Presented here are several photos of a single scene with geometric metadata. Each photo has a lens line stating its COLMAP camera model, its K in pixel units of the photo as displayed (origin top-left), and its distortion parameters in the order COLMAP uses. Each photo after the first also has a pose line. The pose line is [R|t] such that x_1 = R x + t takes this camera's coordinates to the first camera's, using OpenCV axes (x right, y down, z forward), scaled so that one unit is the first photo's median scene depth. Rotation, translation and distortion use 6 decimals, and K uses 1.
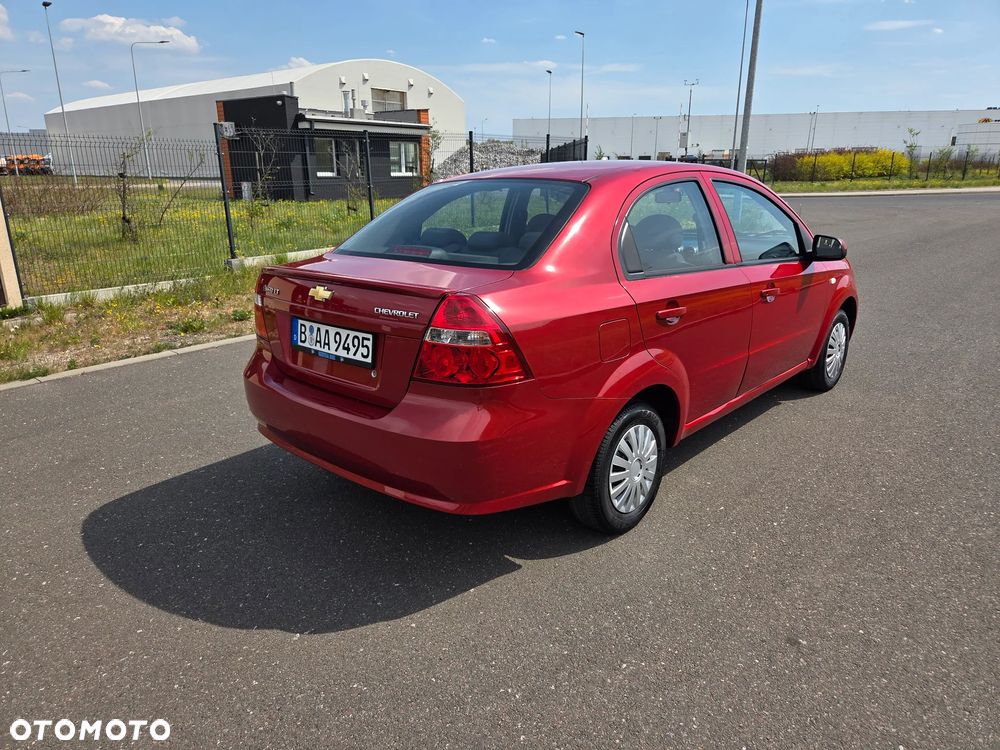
lens RADIAL K [[681.8, 0, 485.3], [0, 681.8, 373.3], [0, 0, 1]] dist [0.054223, -0.029711]
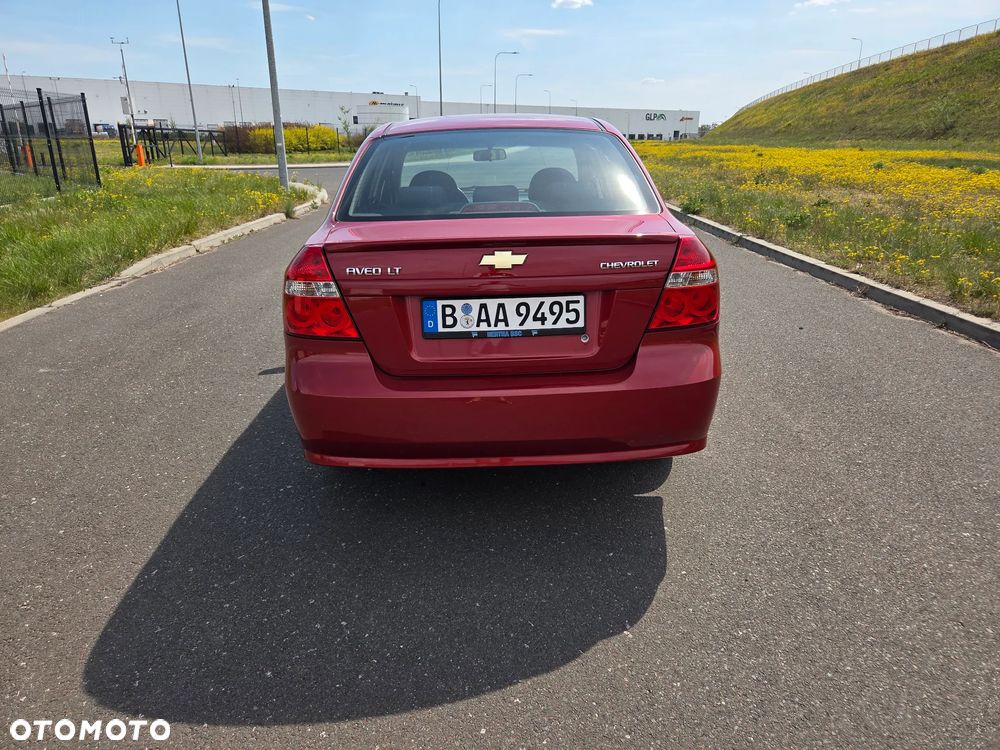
lens RADIAL K [[681.8, 0, 505.9], [0, 681.8, 377.7], [0, 0, 1]] dist [0.054223, -0.029711]
pose [[0.718798, -0.225256, 0.657715, -0.809790], [0.198027, 0.973202, 0.116887, -0.072444], [-0.666419, 0.046227, 0.744143, 0.380893]]
